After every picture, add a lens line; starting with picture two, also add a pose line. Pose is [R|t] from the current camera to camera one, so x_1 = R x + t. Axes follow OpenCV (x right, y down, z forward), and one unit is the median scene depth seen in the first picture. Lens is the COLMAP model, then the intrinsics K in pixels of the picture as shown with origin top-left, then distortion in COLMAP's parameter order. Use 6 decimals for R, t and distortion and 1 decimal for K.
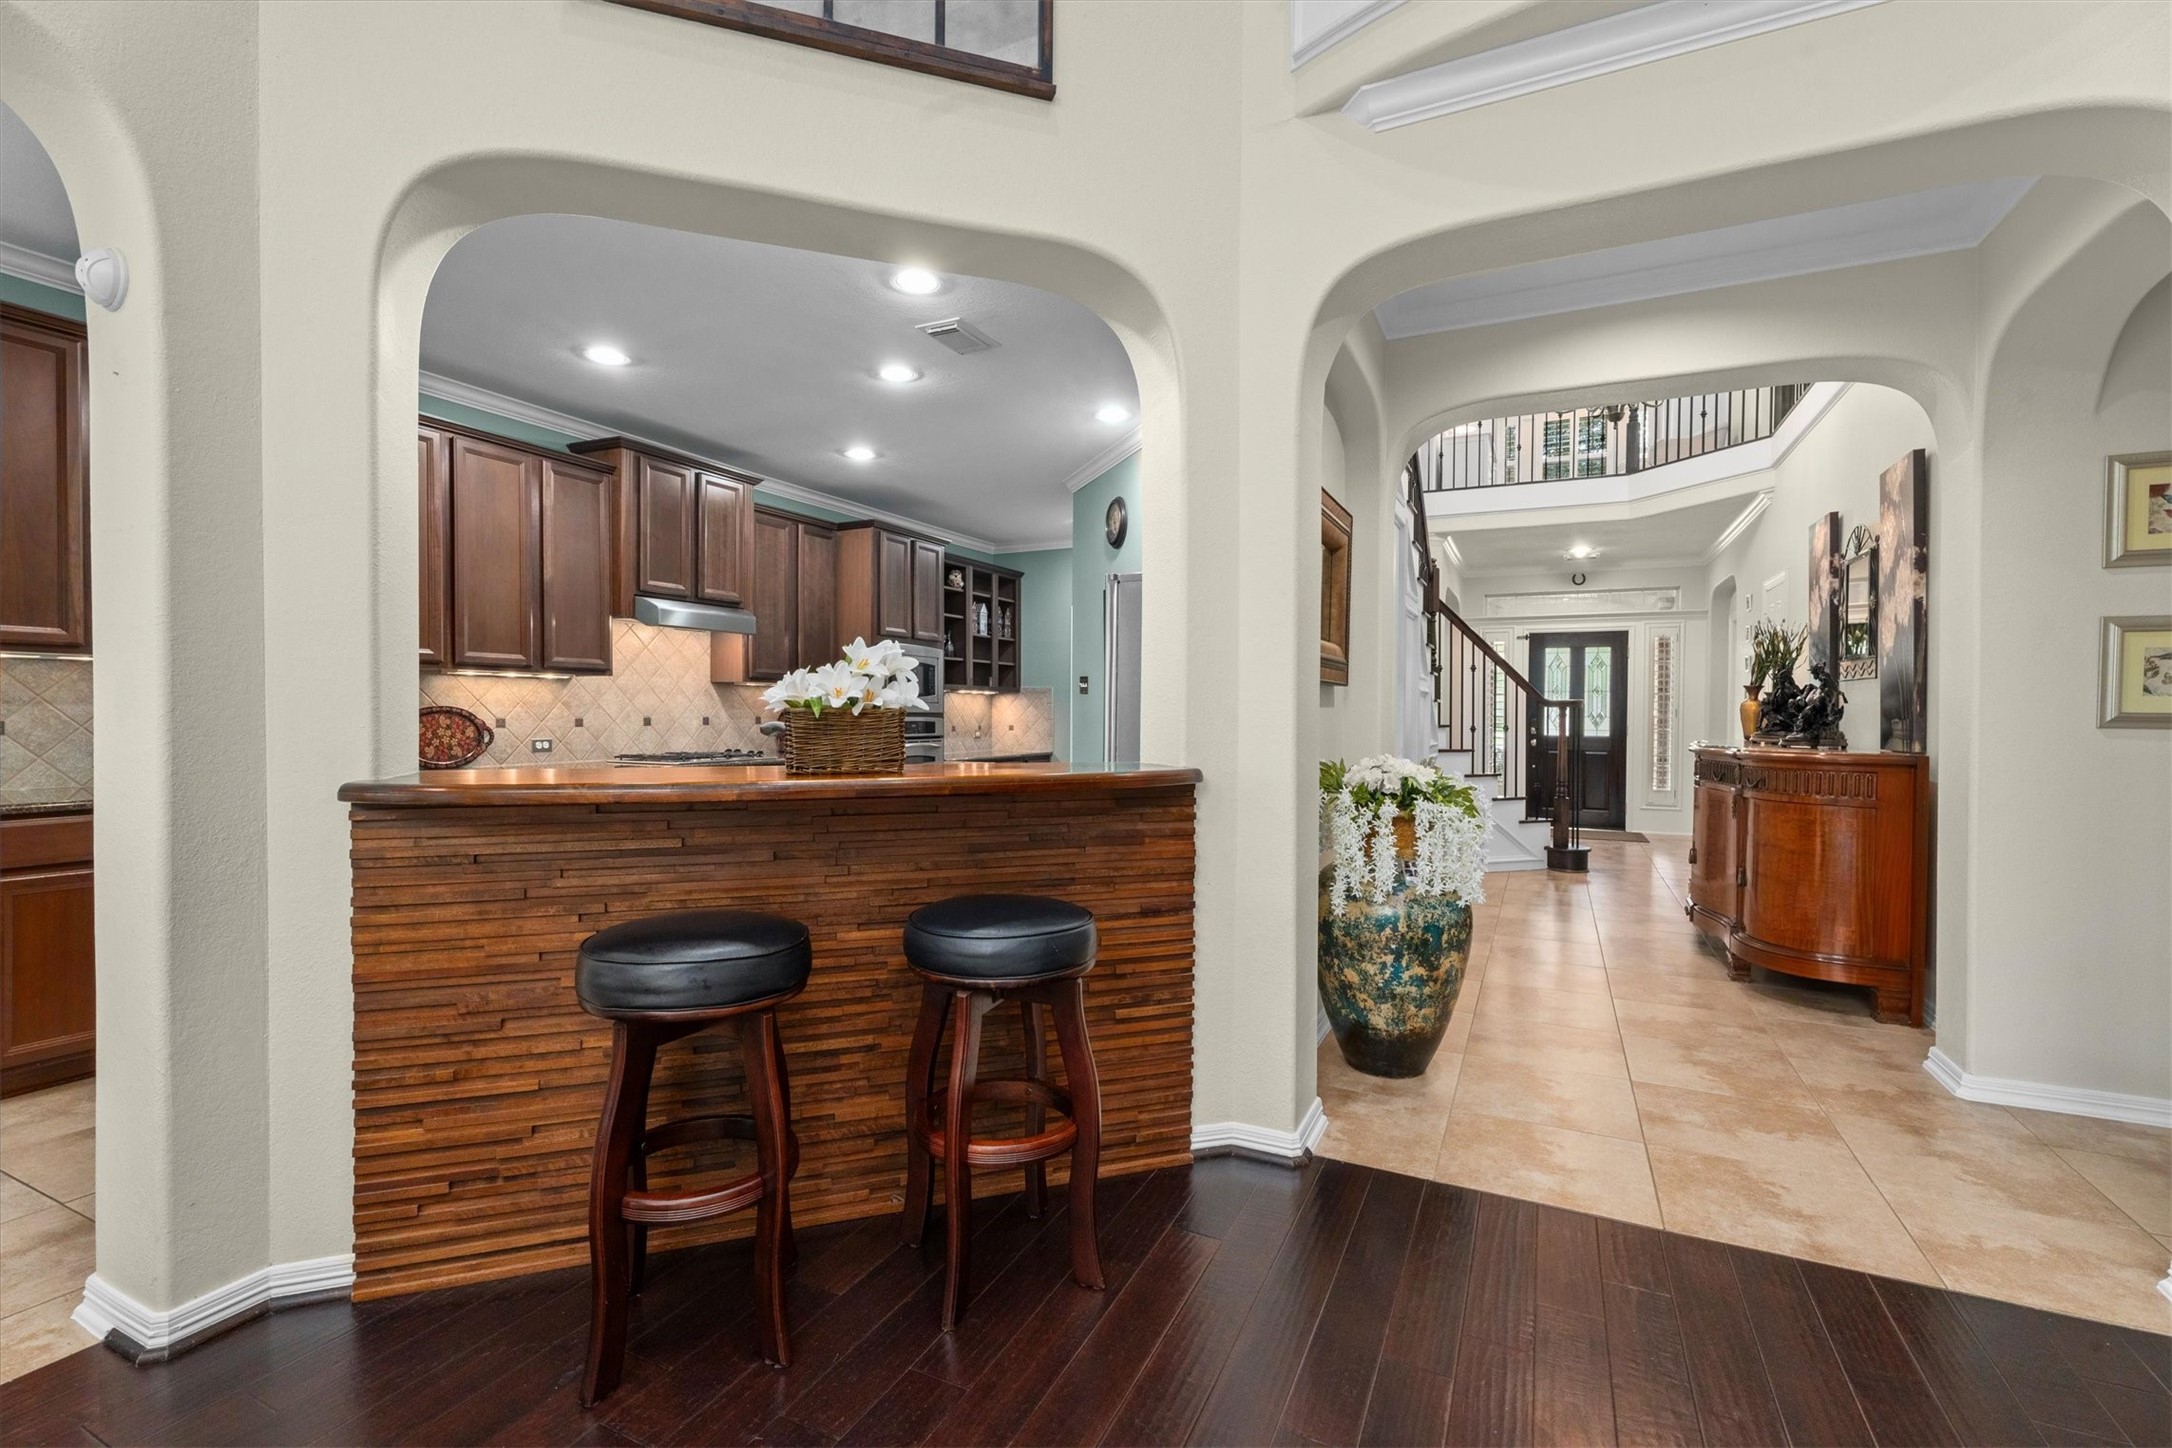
lens RADIAL K [[965.6, 0, 1086.0], [0, 965.6, 724.0], [0, 0, 1]] dist [0.001718, 0.000338]
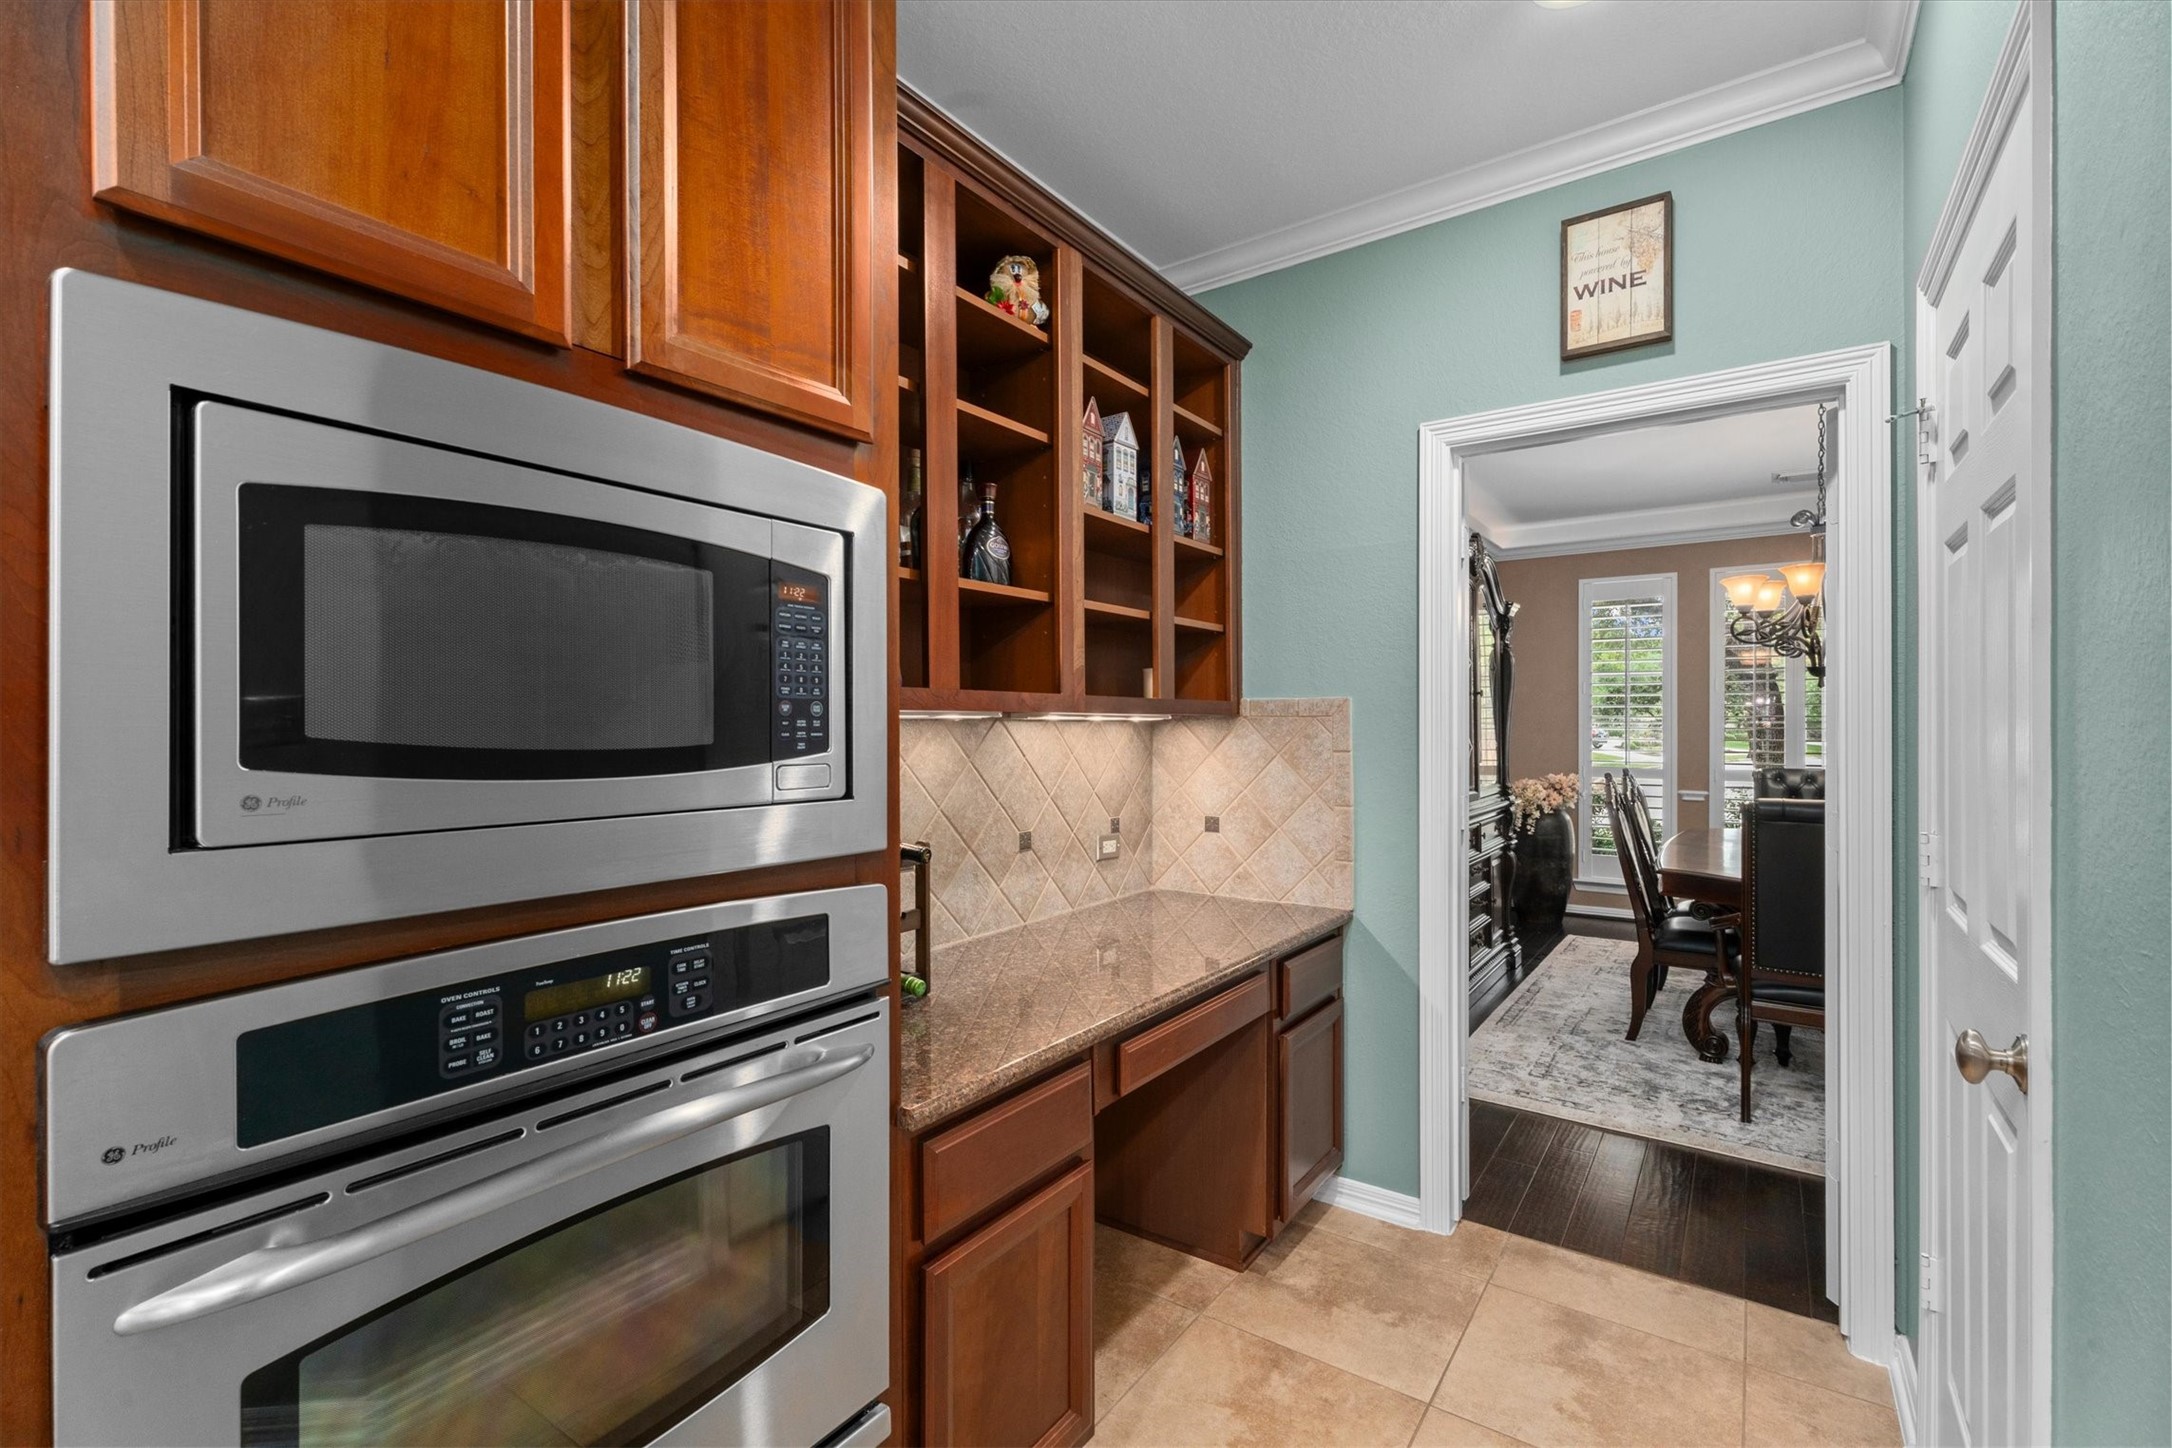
lens RADIAL K [[965.6, 0, 1086.0], [0, 965.6, 724.0], [0, 0, 1]] dist [0.001718, 0.000338]
pose [[0.987180, -0.004241, -0.159553, -0.071004], [0.003448, 0.999980, -0.005244, -0.029916], [0.159573, 0.004627, 0.987175, 0.709182]]
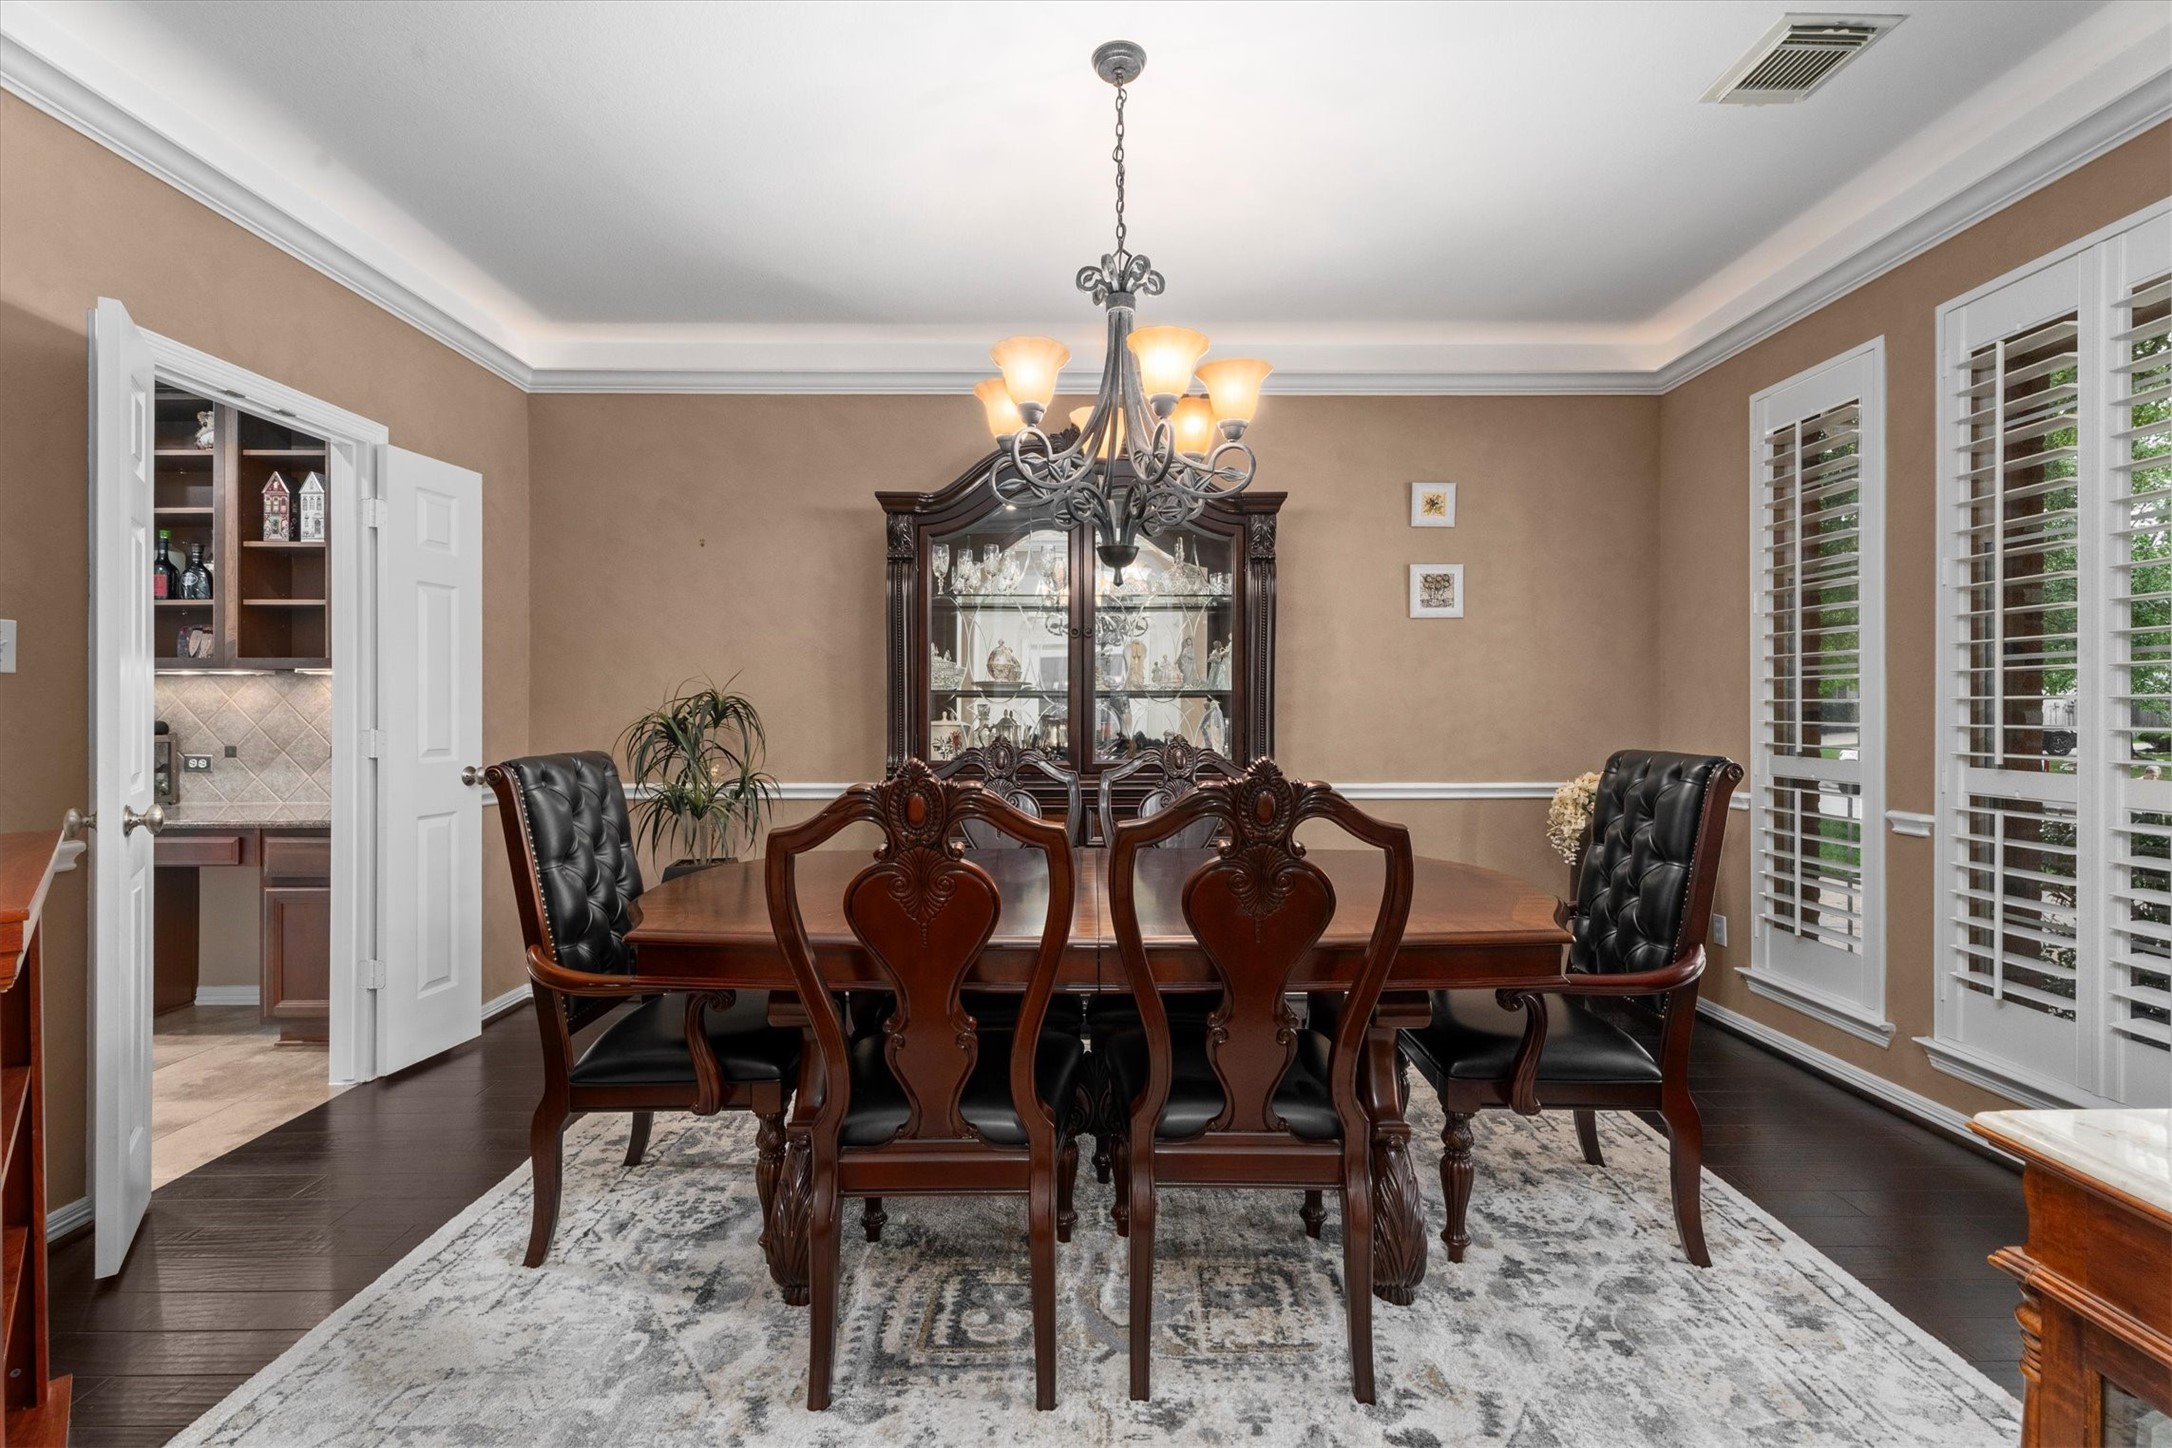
lens RADIAL K [[965.6, 0, 1086.0], [0, 965.6, 724.0], [0, 0, 1]] dist [0.001718, 0.000338]
pose [[0.440893, 0.007065, -0.897532, 0.448333], [-0.002736, 0.999975, 0.006528, -0.013056], [0.897556, -0.000423, 0.440901, 1.117110]]
